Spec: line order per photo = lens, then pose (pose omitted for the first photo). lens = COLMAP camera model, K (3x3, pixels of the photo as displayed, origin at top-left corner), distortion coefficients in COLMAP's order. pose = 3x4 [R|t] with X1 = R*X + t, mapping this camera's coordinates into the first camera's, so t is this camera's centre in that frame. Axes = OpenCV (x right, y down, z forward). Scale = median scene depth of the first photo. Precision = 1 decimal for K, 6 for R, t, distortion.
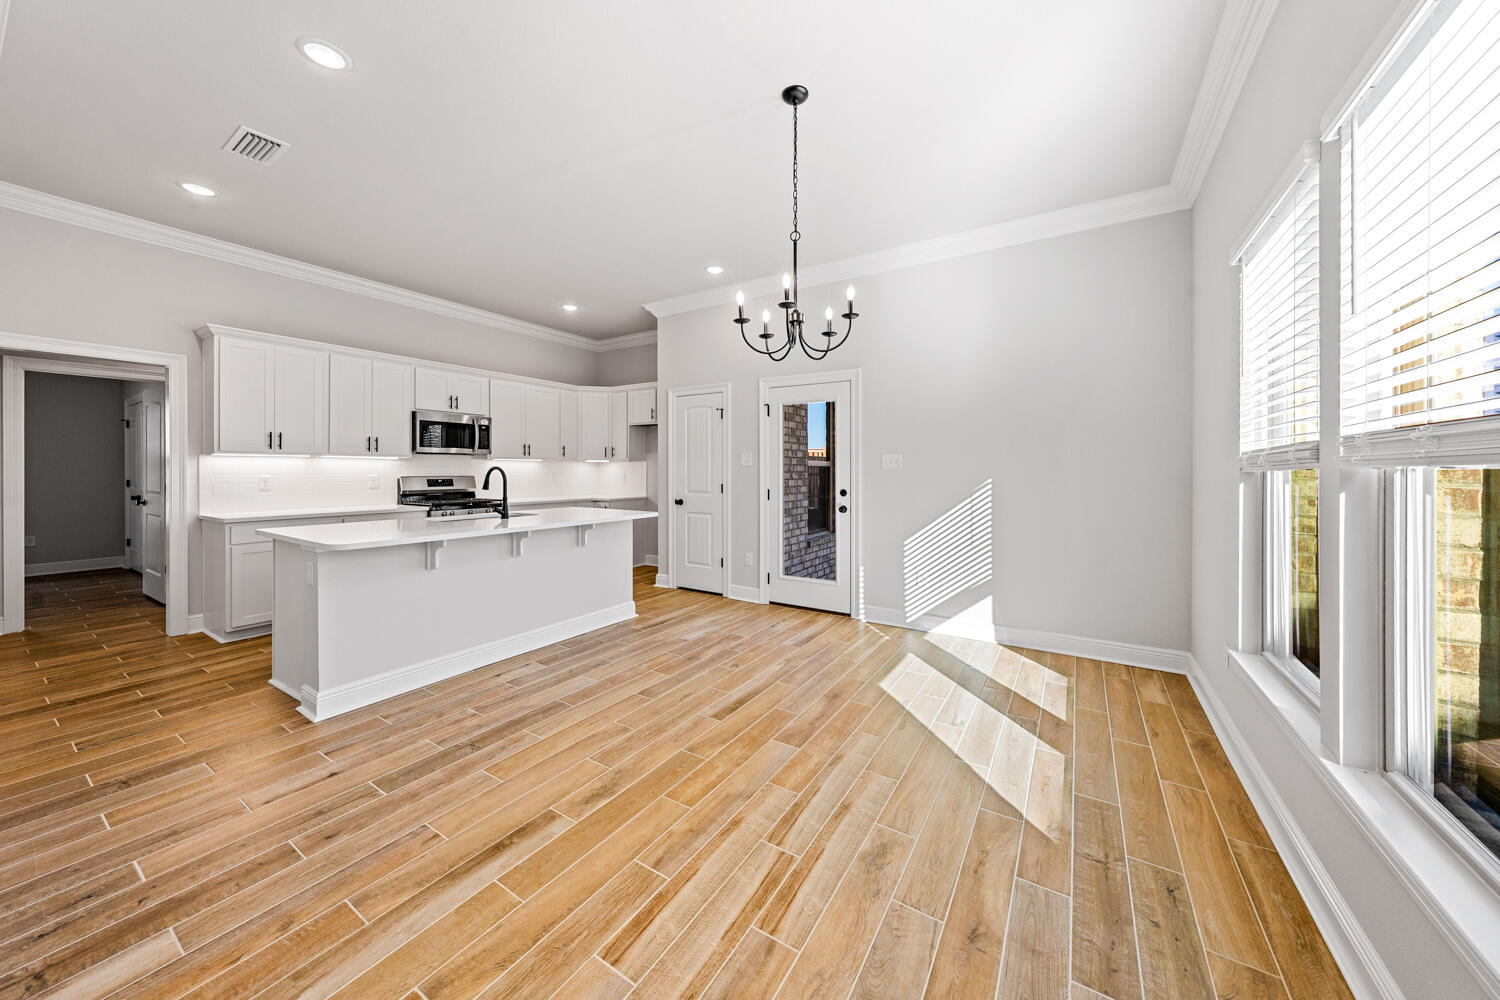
lens RADIAL K [[526.4, 0, 744.0], [0, 526.4, 467.5], [0, 0, 1]] dist [-0.001572, -0.000060]
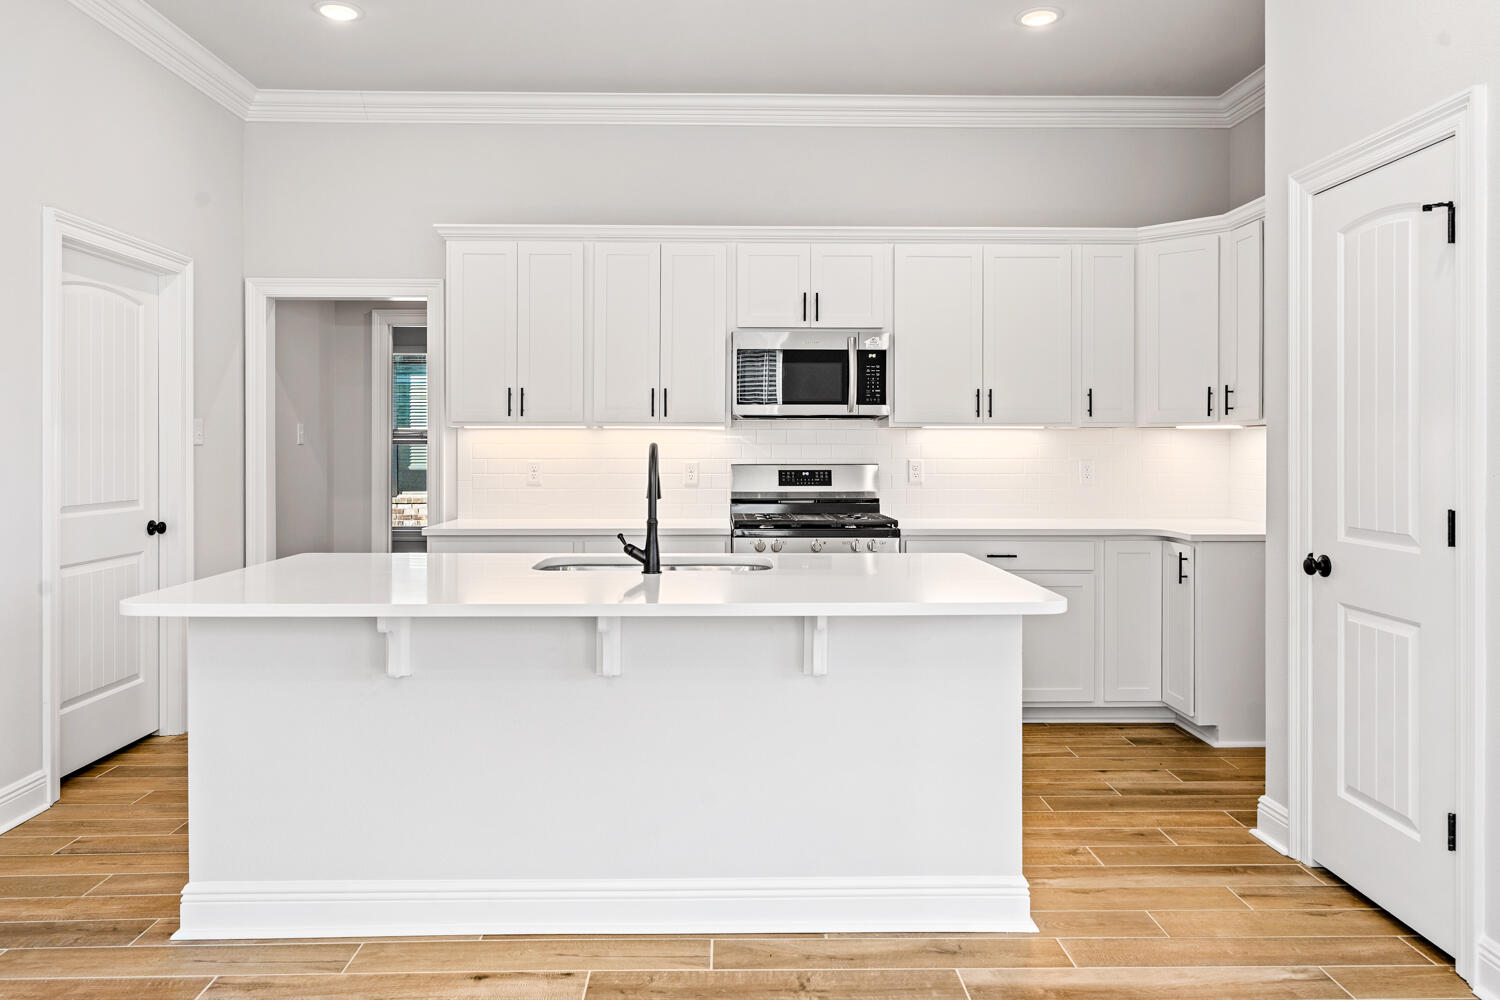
lens RADIAL K [[1014.4, 0, 734.6], [0, 1014.4, 444.7], [0, 0, 1]] dist [0.006057, 0.001089]
pose [[0.553075, -0.003782, -0.833123, 0.227262], [0.003703, 0.999991, -0.002081, 0.000664], [0.833123, -0.001934, 0.553084, 0.624948]]
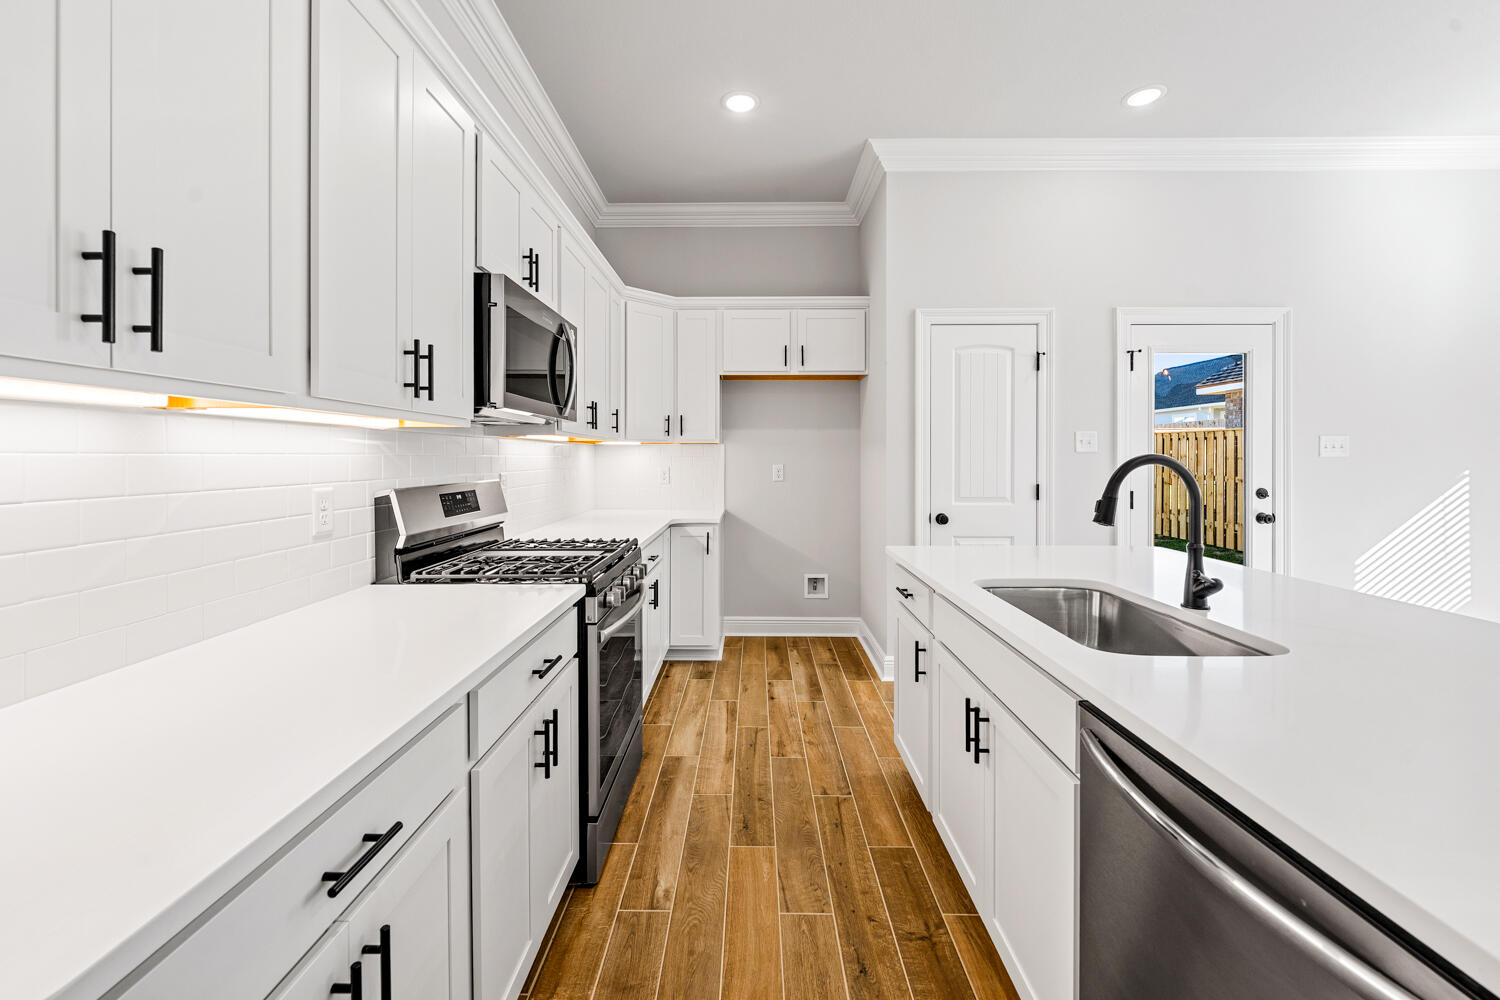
lens RADIAL K [[595.0, 0, 744.0], [0, 595.0, 457.0], [0, 0, 1]] dist [0.000440, 0.000031]
pose [[0.855182, -0.003997, 0.518312, -0.884749], [0.002056, 0.999989, 0.004318, -0.002606], [-0.518324, -0.002627, 0.855181, 0.829731]]
